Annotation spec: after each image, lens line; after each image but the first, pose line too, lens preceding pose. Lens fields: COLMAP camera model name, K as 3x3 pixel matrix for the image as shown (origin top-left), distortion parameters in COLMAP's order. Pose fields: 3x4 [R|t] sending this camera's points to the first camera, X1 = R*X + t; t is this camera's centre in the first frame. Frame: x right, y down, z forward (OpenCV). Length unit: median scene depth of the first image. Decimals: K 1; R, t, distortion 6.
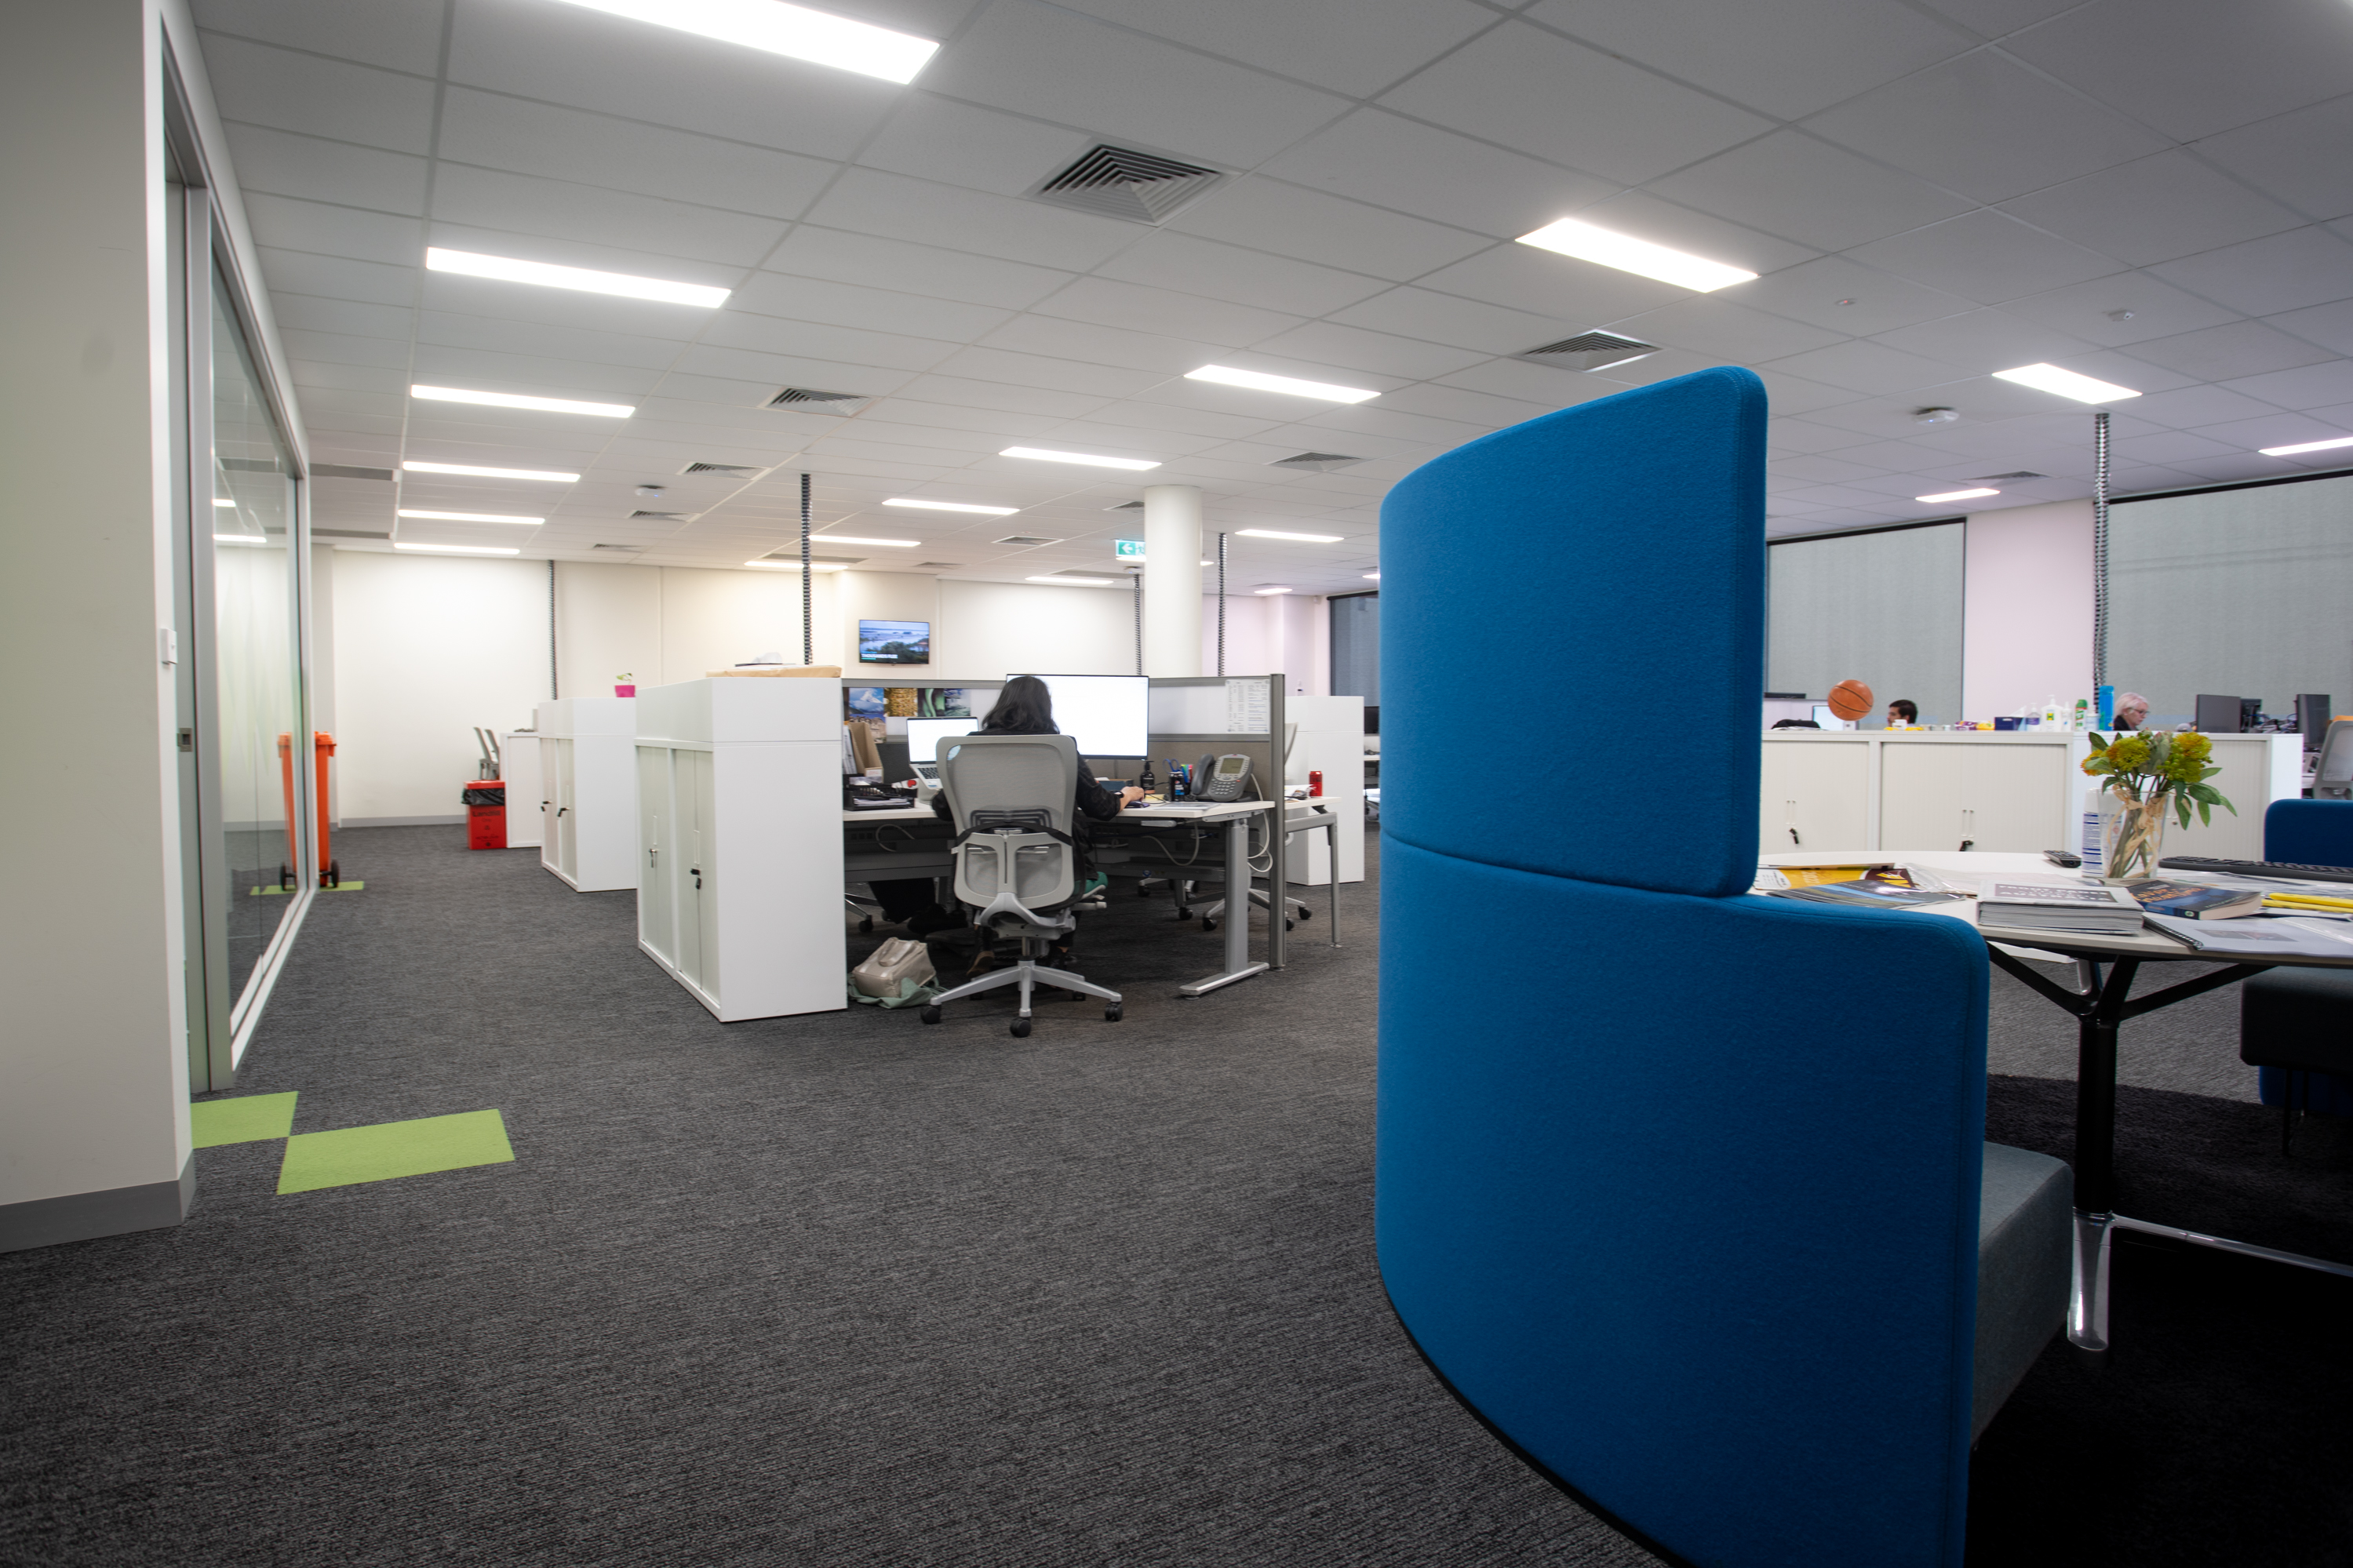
lens RADIAL K [[1224.3, 0, 1176.3], [0, 1224.3, 704.9], [0, 0, 1]] dist [-0.000593, 0.016255]
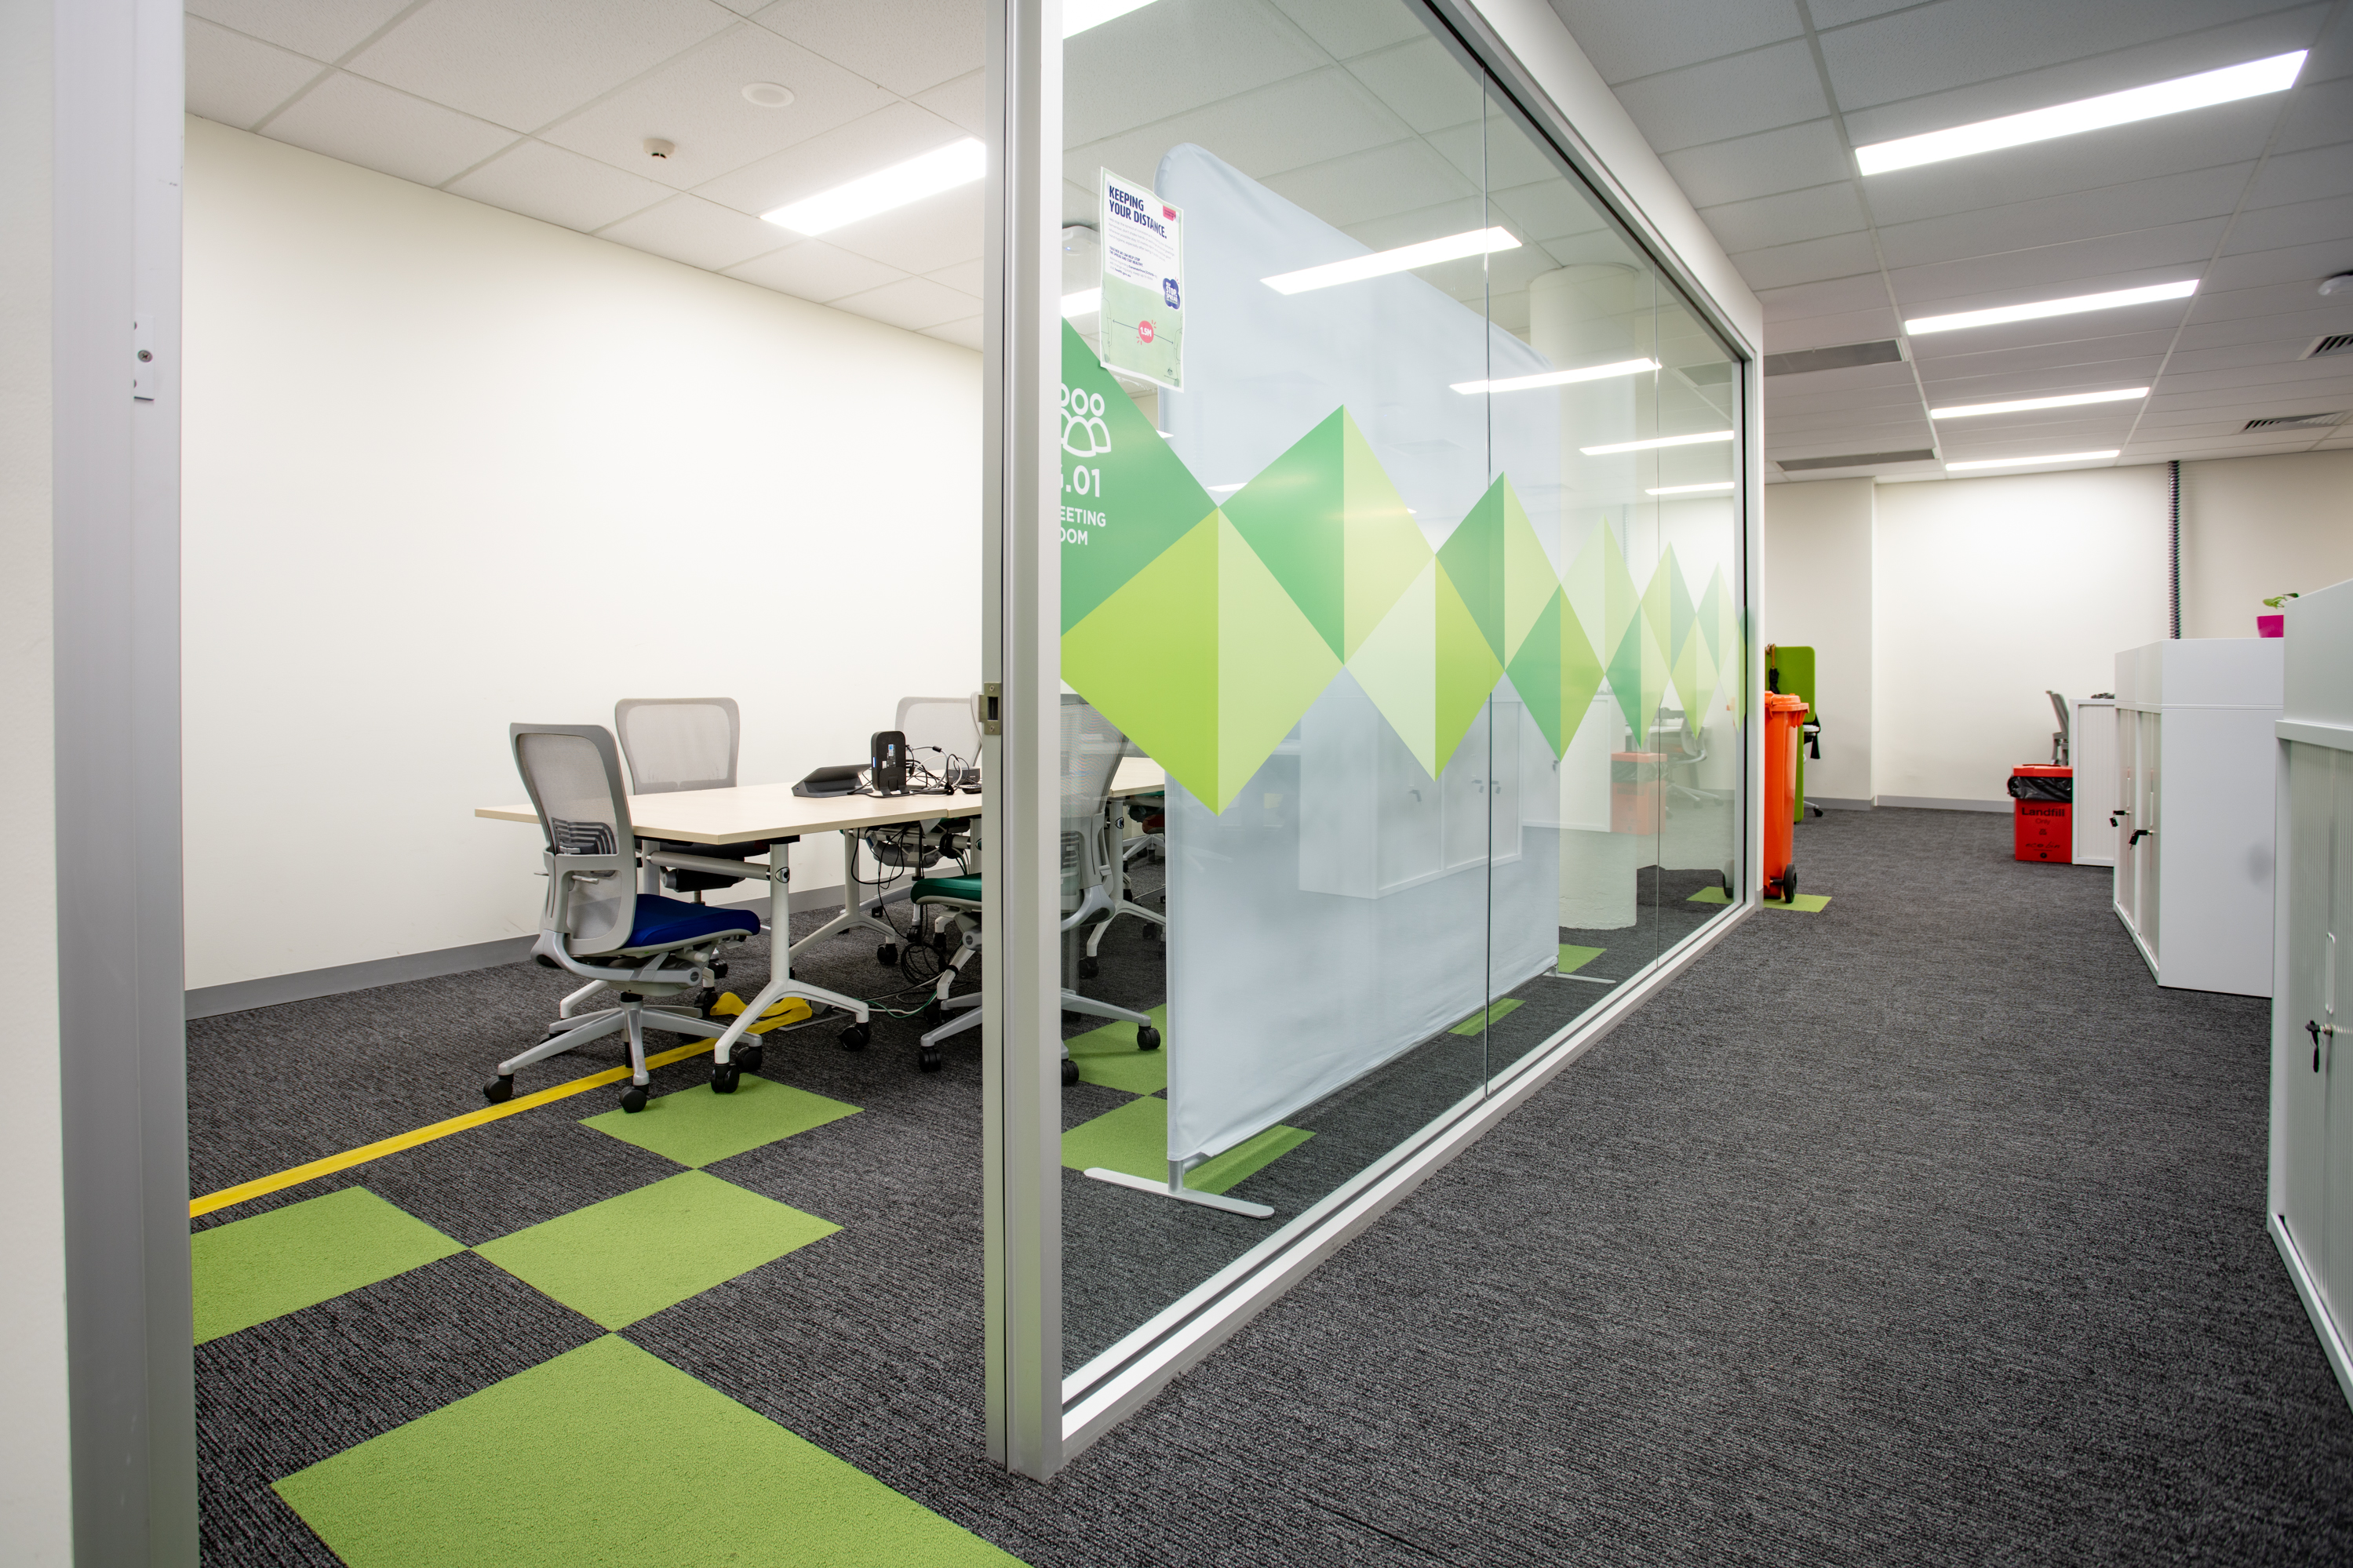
lens RADIAL K [[1224.3, 0, 1176.3], [0, 1224.3, 704.9], [0, 0, 1]] dist [-0.000593, 0.016255]
pose [[0.393377, 0.021907, -0.919116, -0.102725], [0.006074, 0.999632, 0.026426, 0.004281], [0.919357, -0.015978, 0.393100, 0.252949]]
